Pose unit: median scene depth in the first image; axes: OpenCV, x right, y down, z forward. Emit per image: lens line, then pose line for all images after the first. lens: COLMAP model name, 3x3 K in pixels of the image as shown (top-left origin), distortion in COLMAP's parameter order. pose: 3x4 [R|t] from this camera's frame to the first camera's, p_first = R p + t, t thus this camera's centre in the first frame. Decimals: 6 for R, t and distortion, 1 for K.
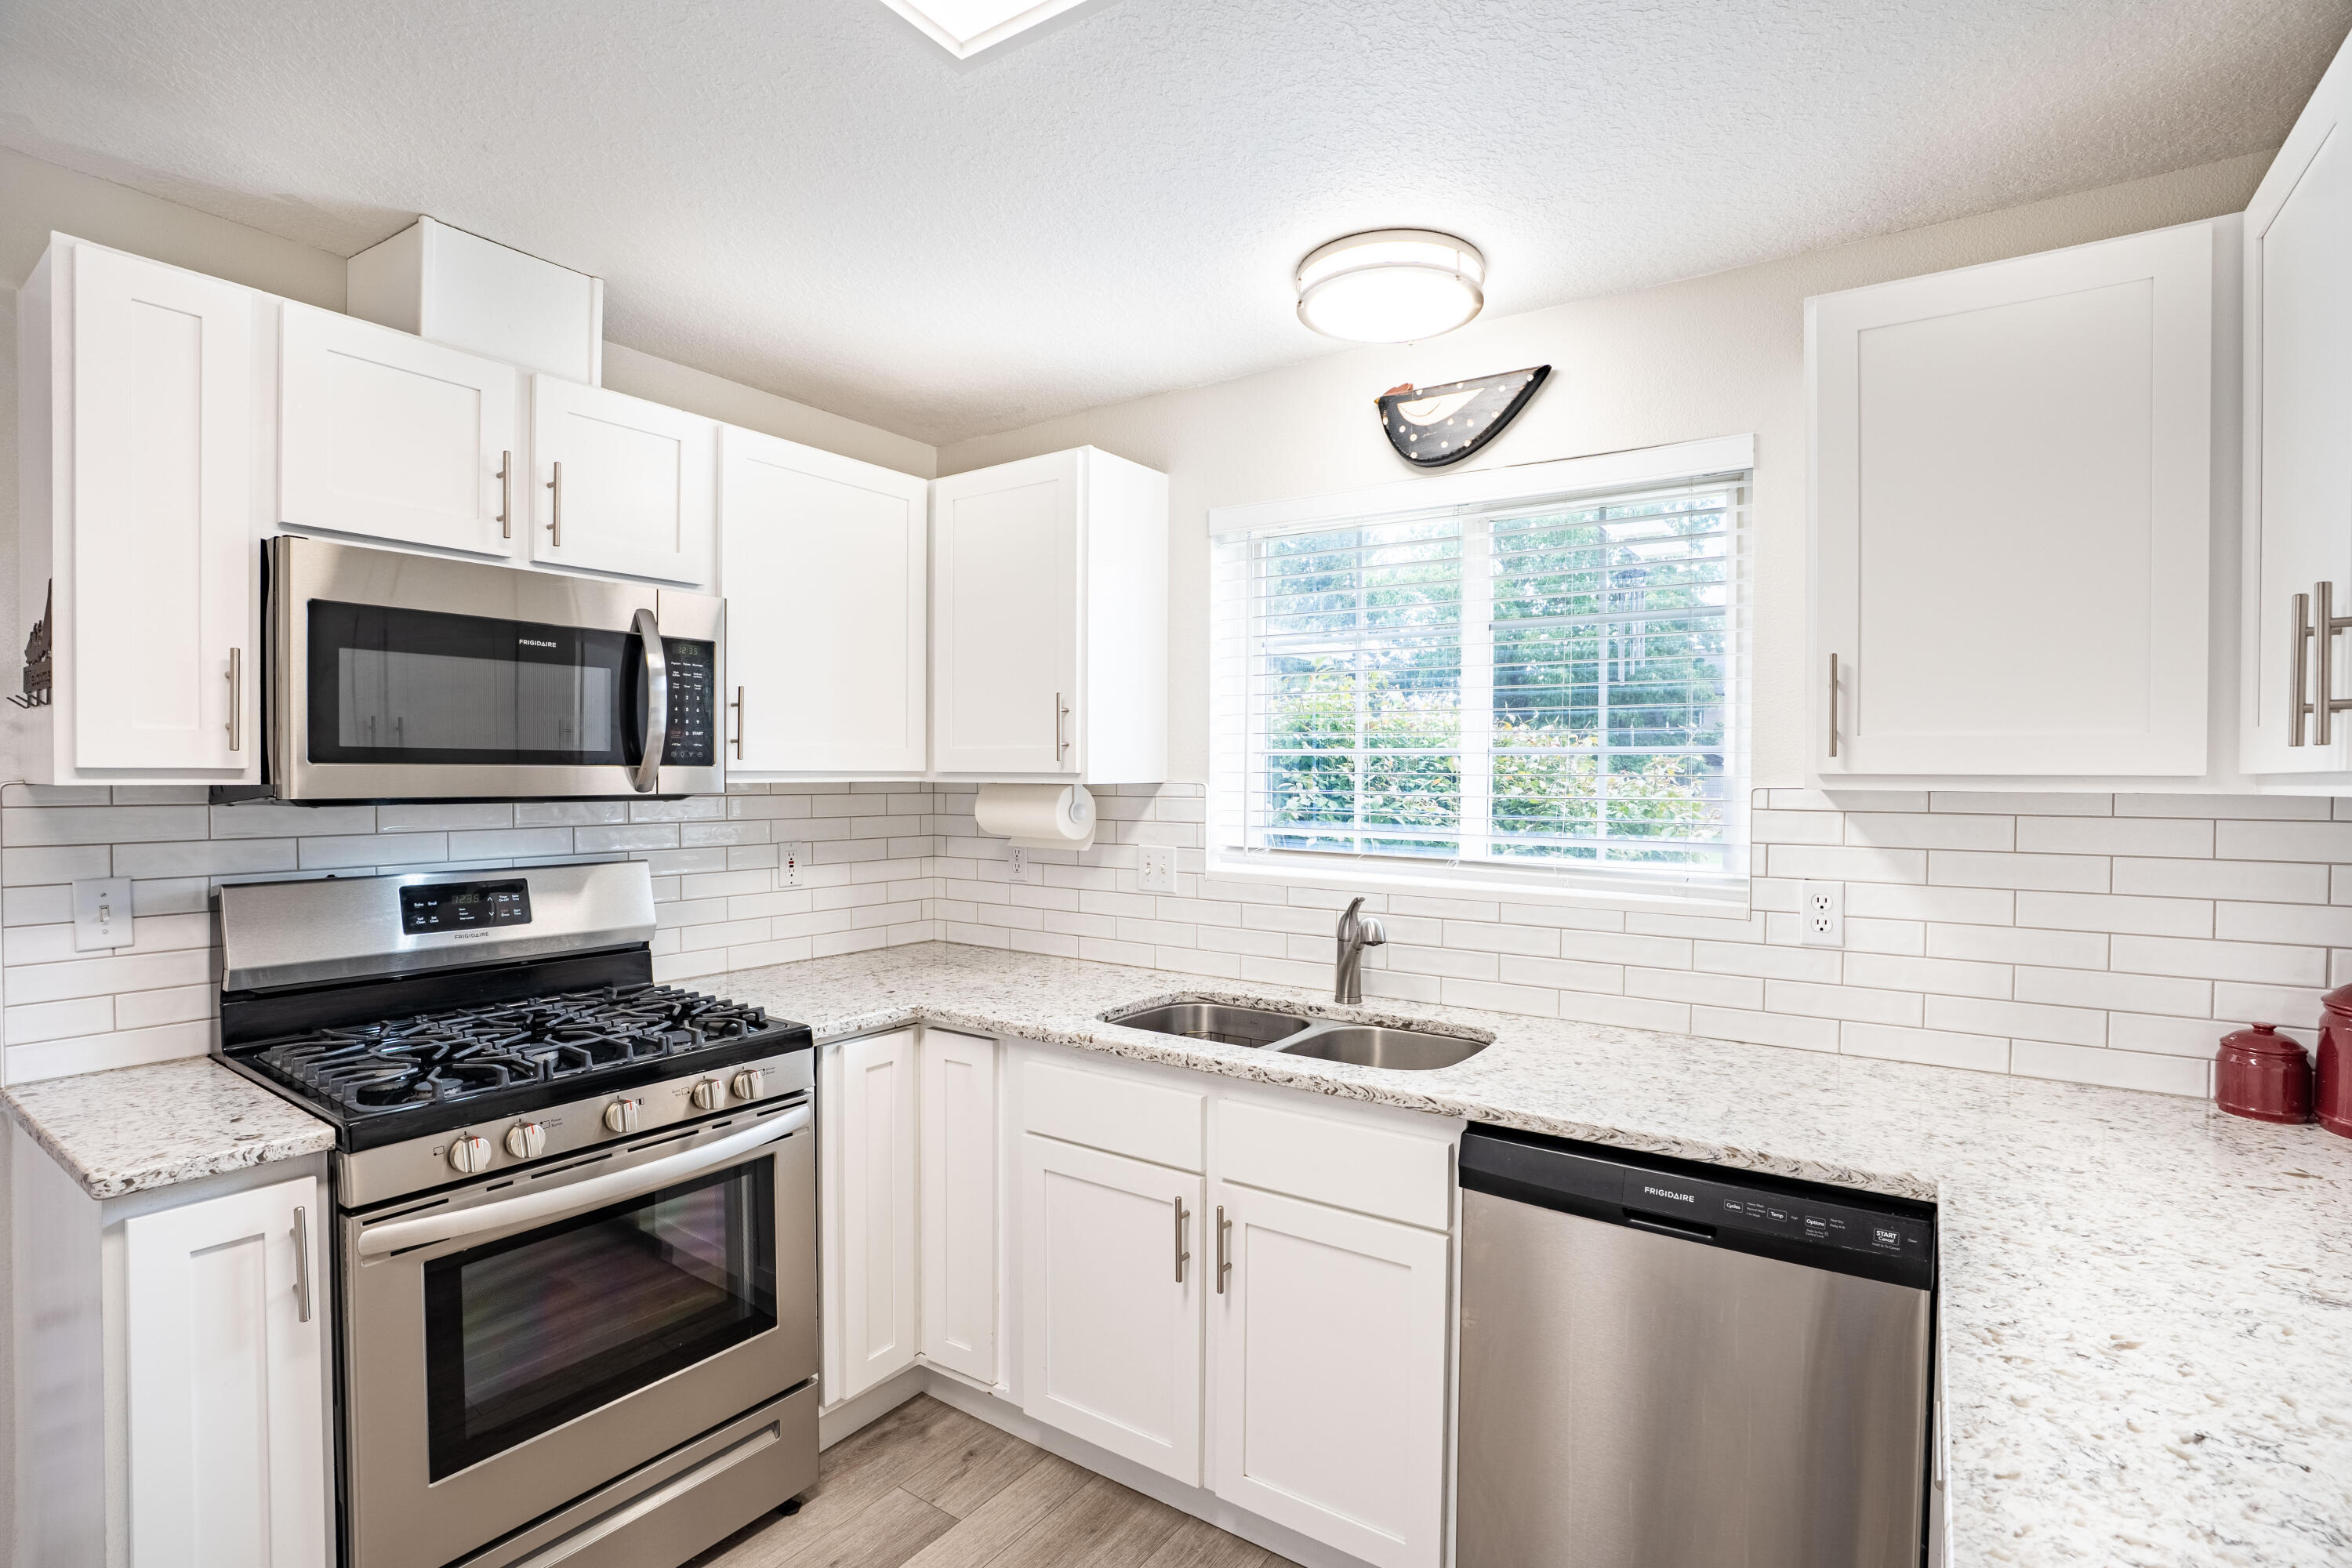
lens RADIAL K [[1104.5, 0, 1185.4], [0, 1104.5, 791.2], [0, 0, 1]] dist [-0.071465, 0.029408]
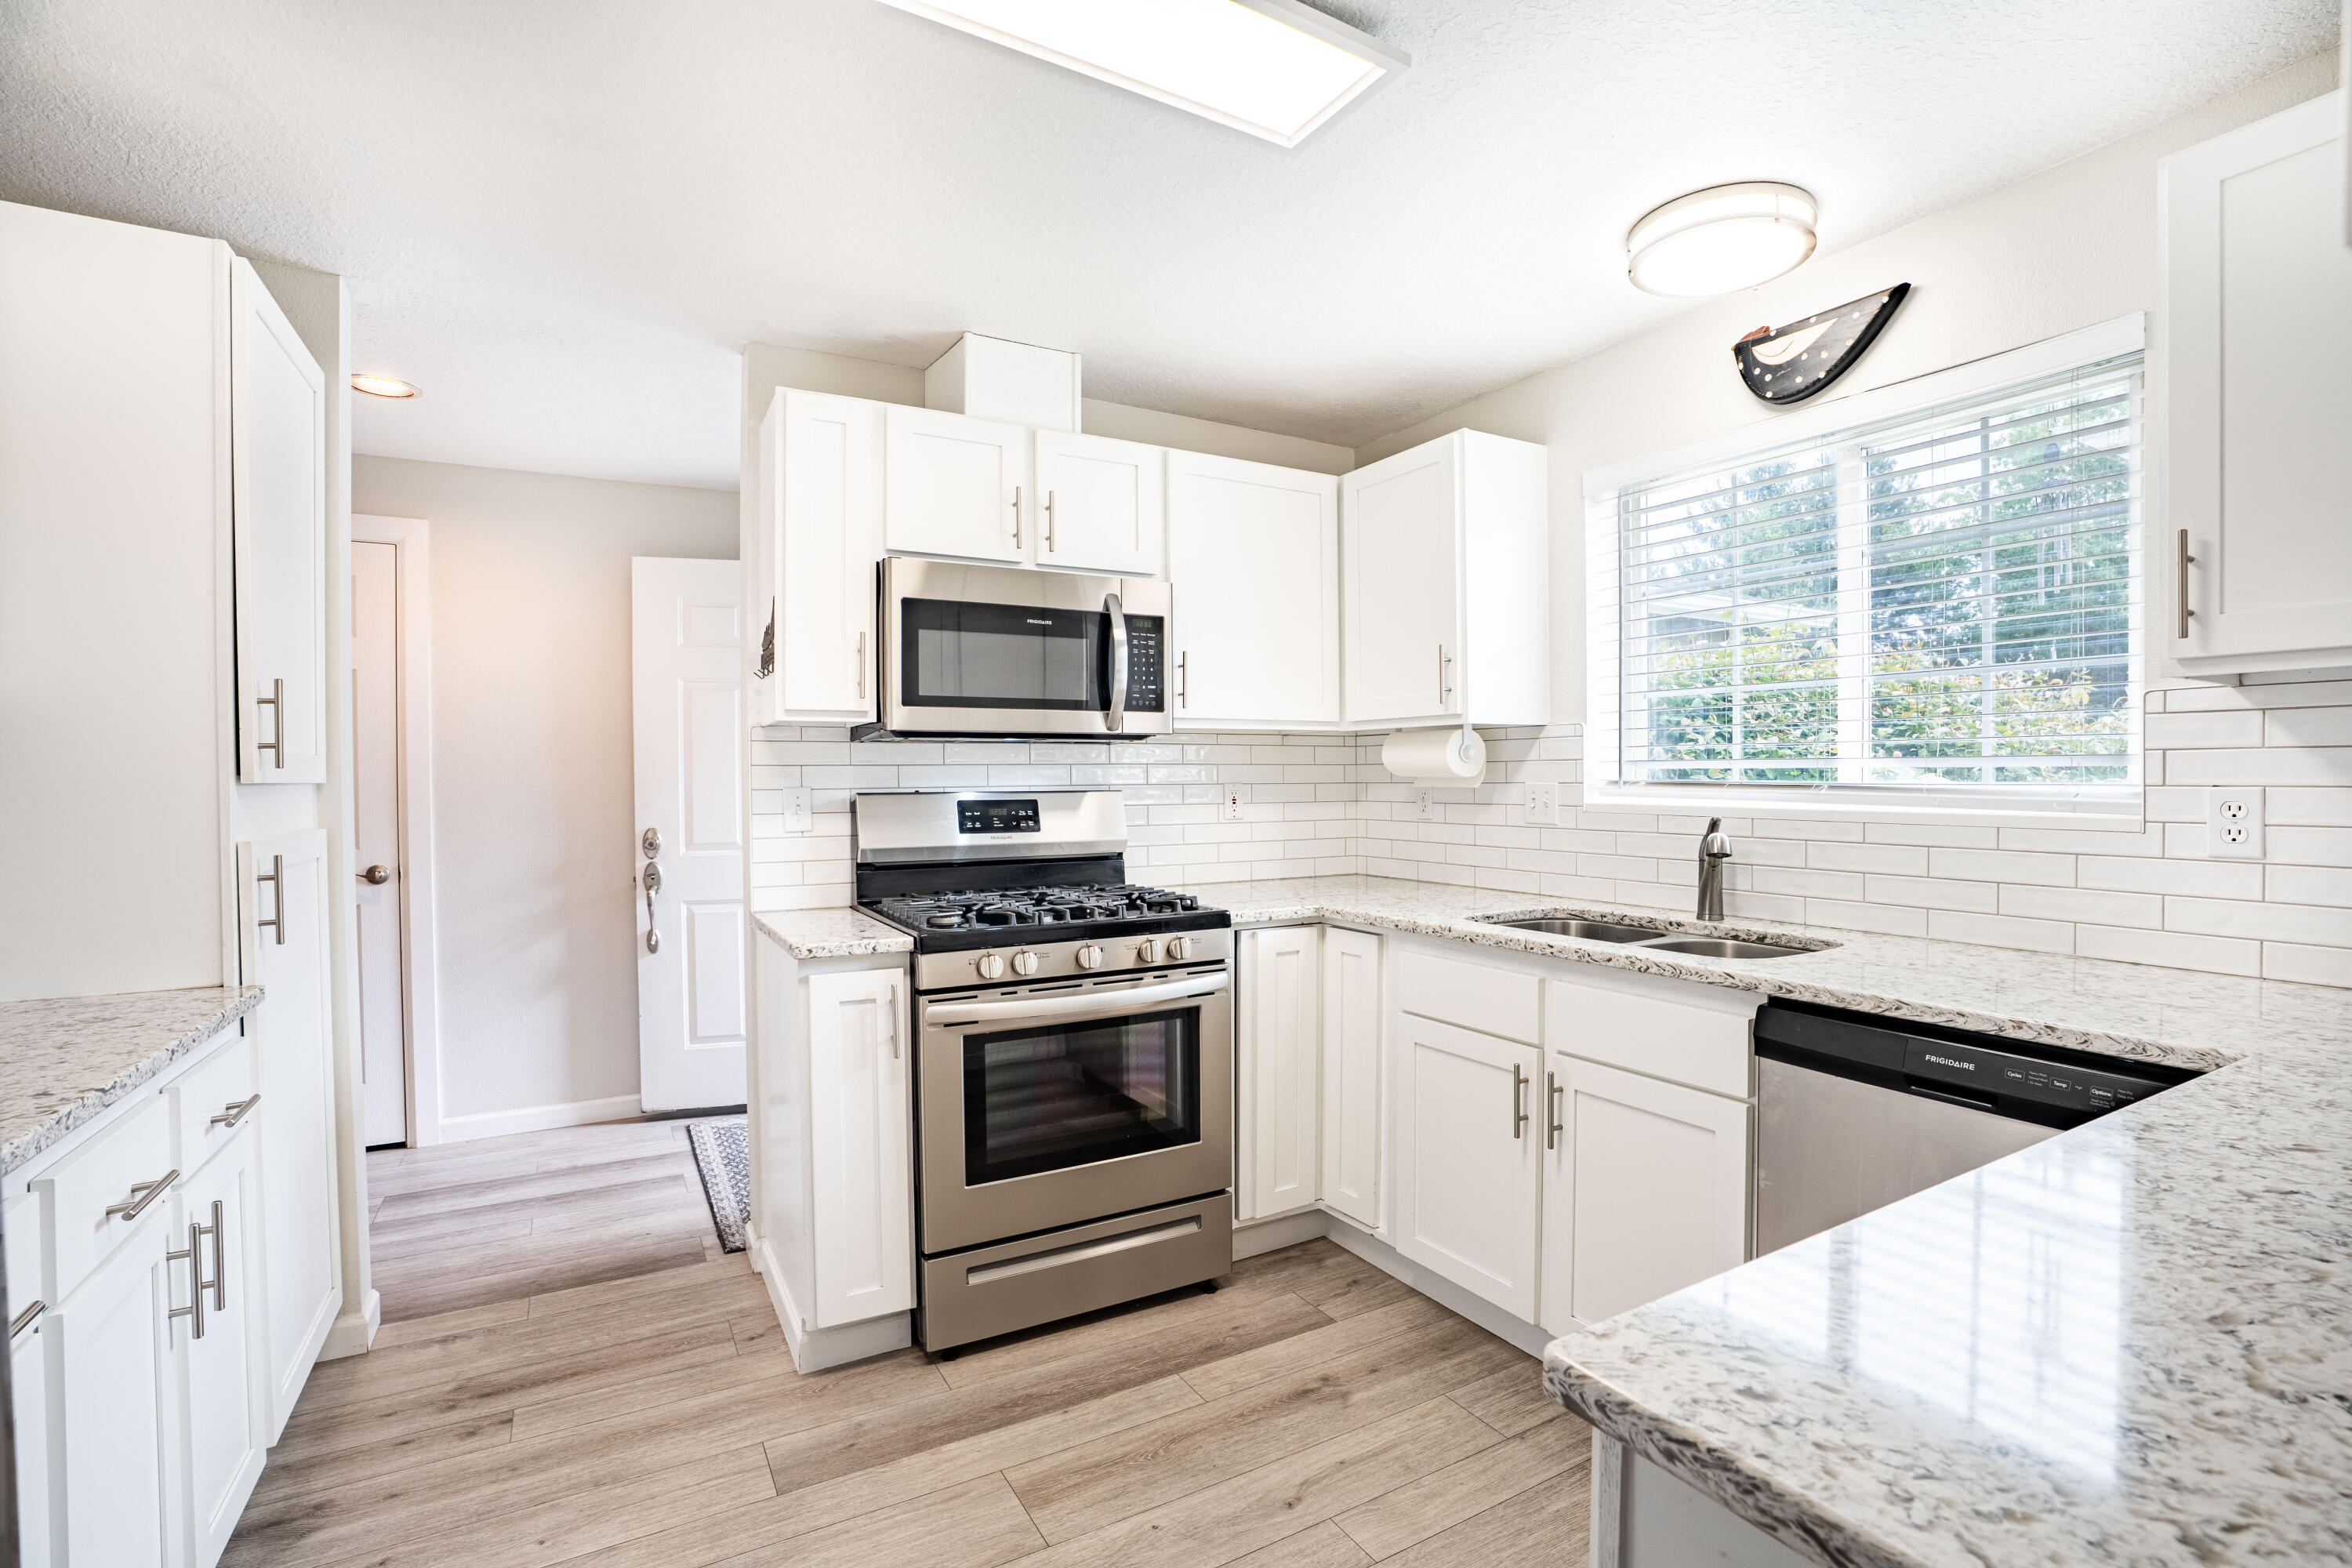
lens RADIAL K [[1081.6, 0, 1185.3], [0, 1081.6, 789.1], [0, 0, 1]] dist [-0.076114, 0.030772]
pose [[0.901365, -0.005811, -0.433021, 0.154724], [0.004145, 0.999980, -0.004790, 0.078474], [0.433040, 0.002523, 0.901371, -0.155301]]
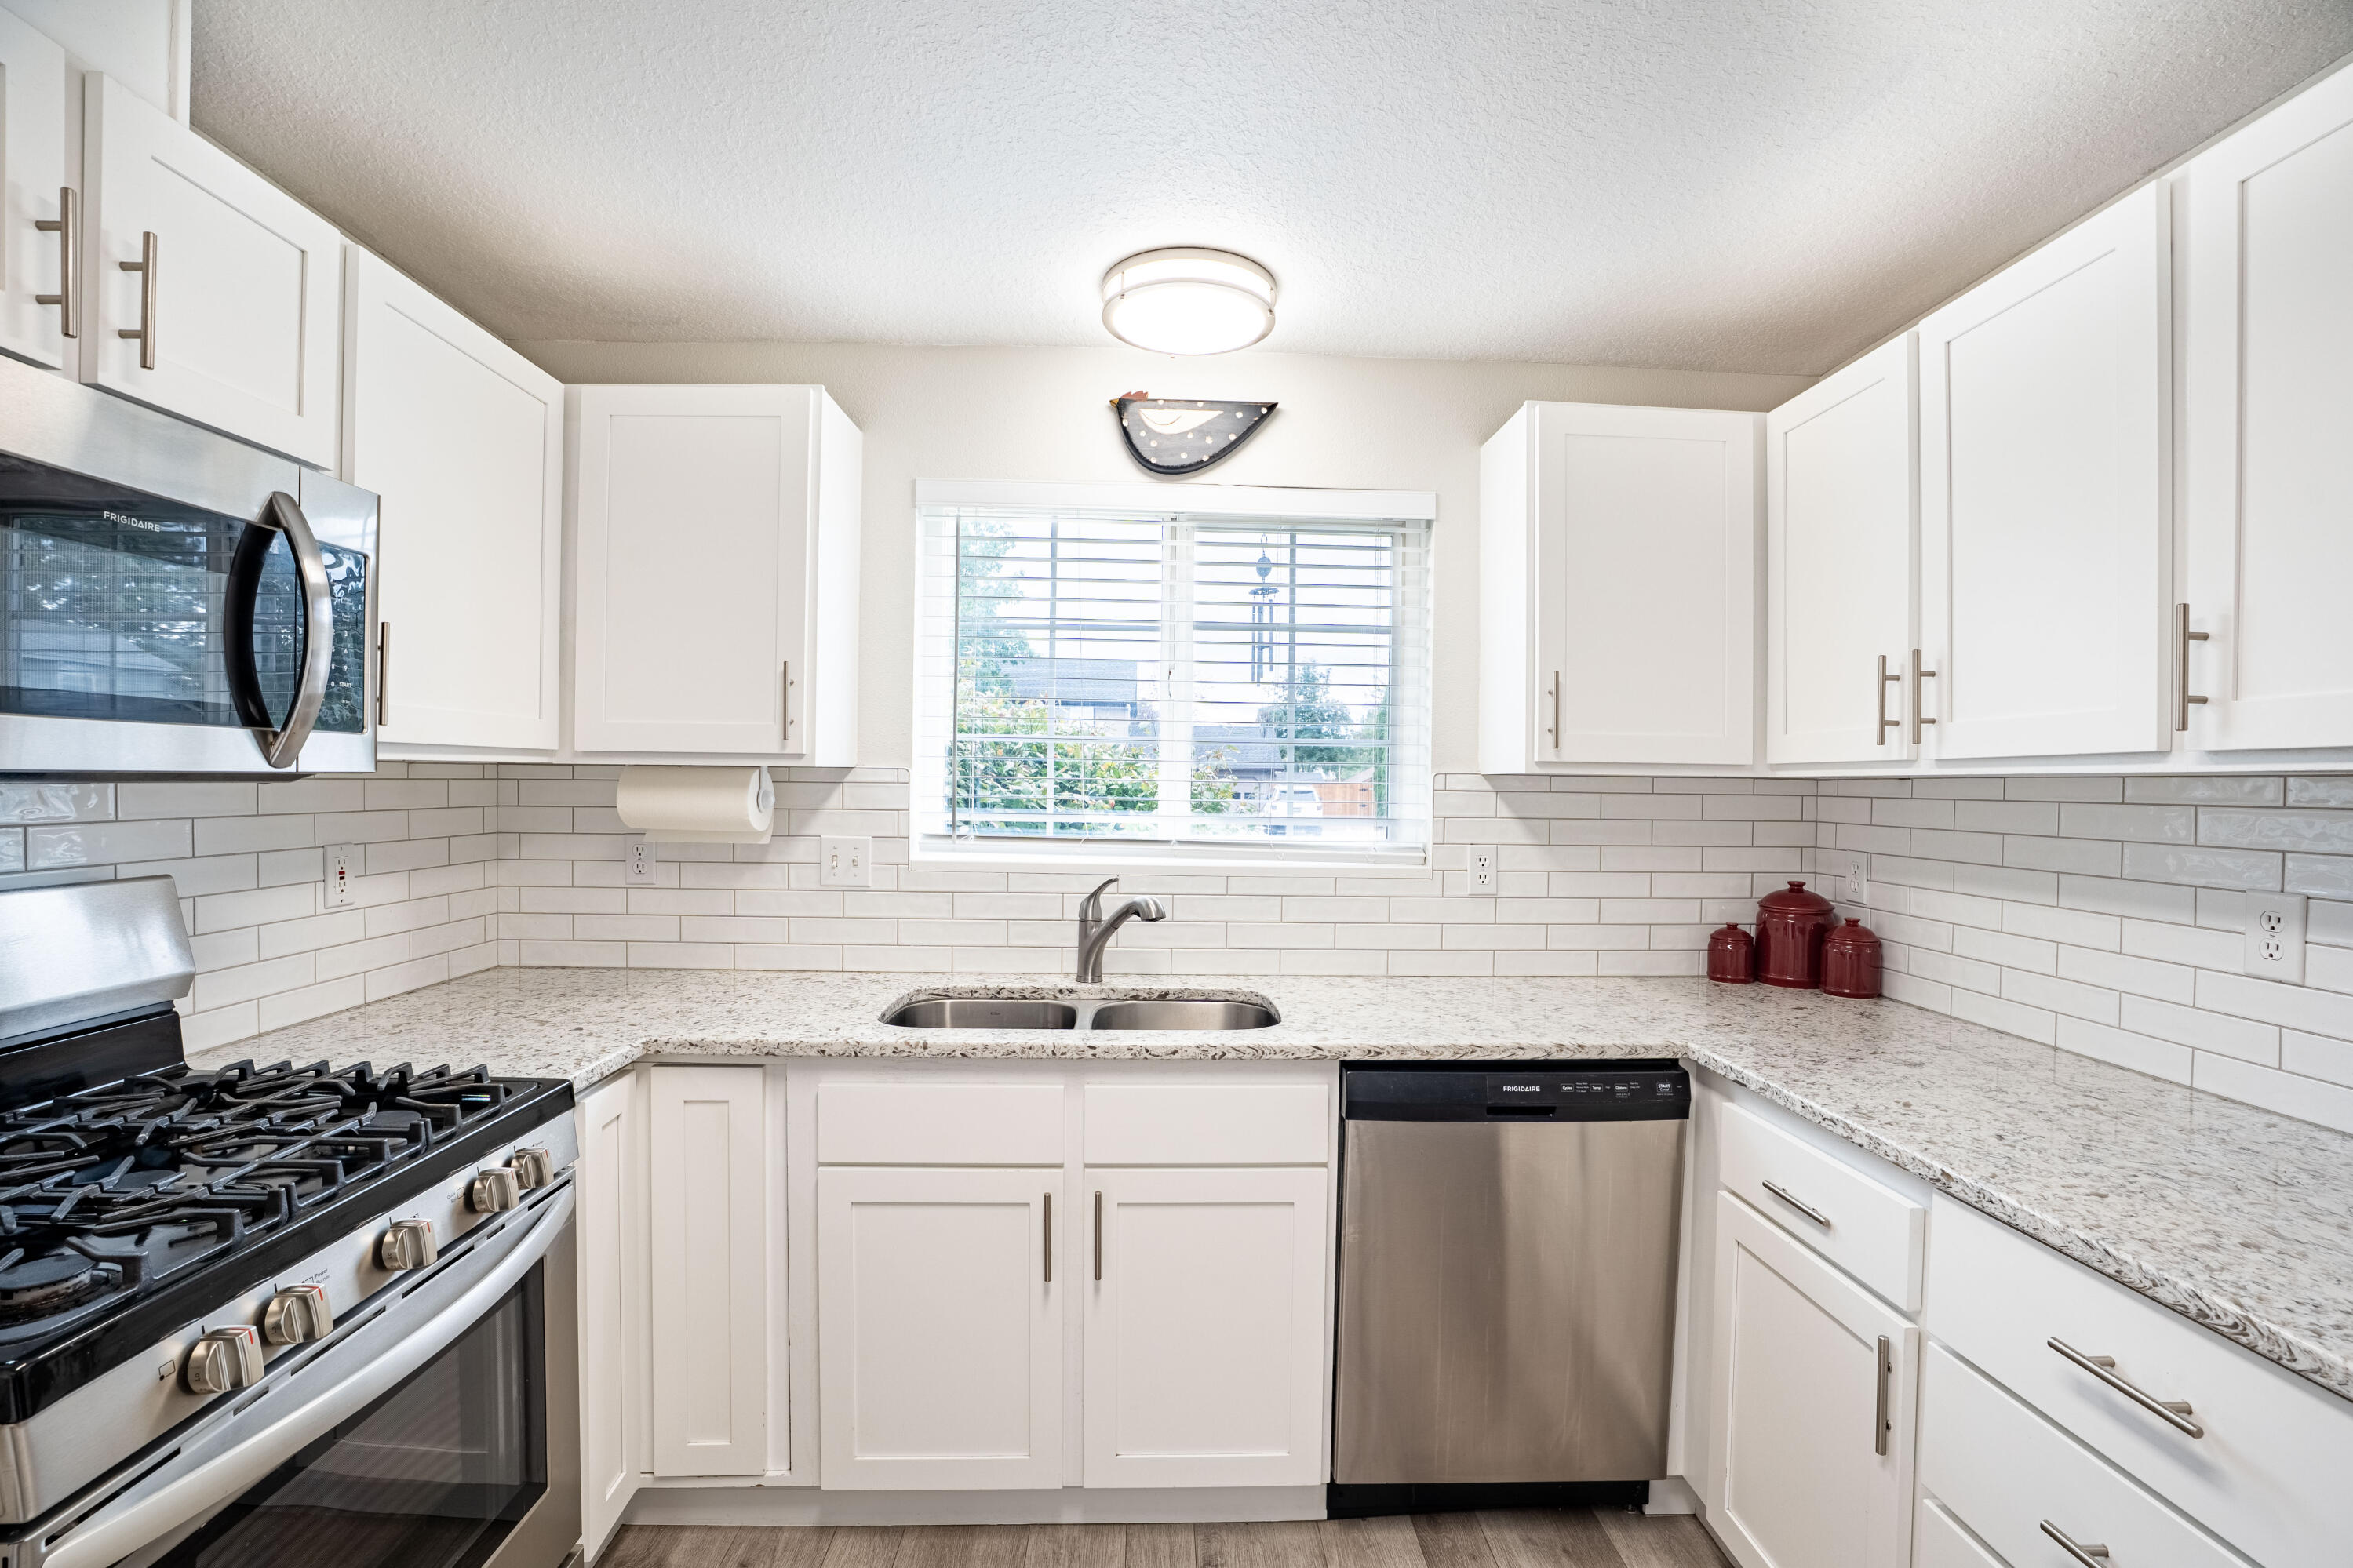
lens RADIAL K [[1081.9, 0, 1185.8], [0, 1081.9, 789.1], [0, 0, 1]] dist [-0.076114, 0.030772]
pose [[0.803154, -0.001235, 0.595770, -0.431736], [0.000951, 0.999999, 0.000792, 0.013278], [-0.595771, -0.000069, 0.803155, 0.158558]]
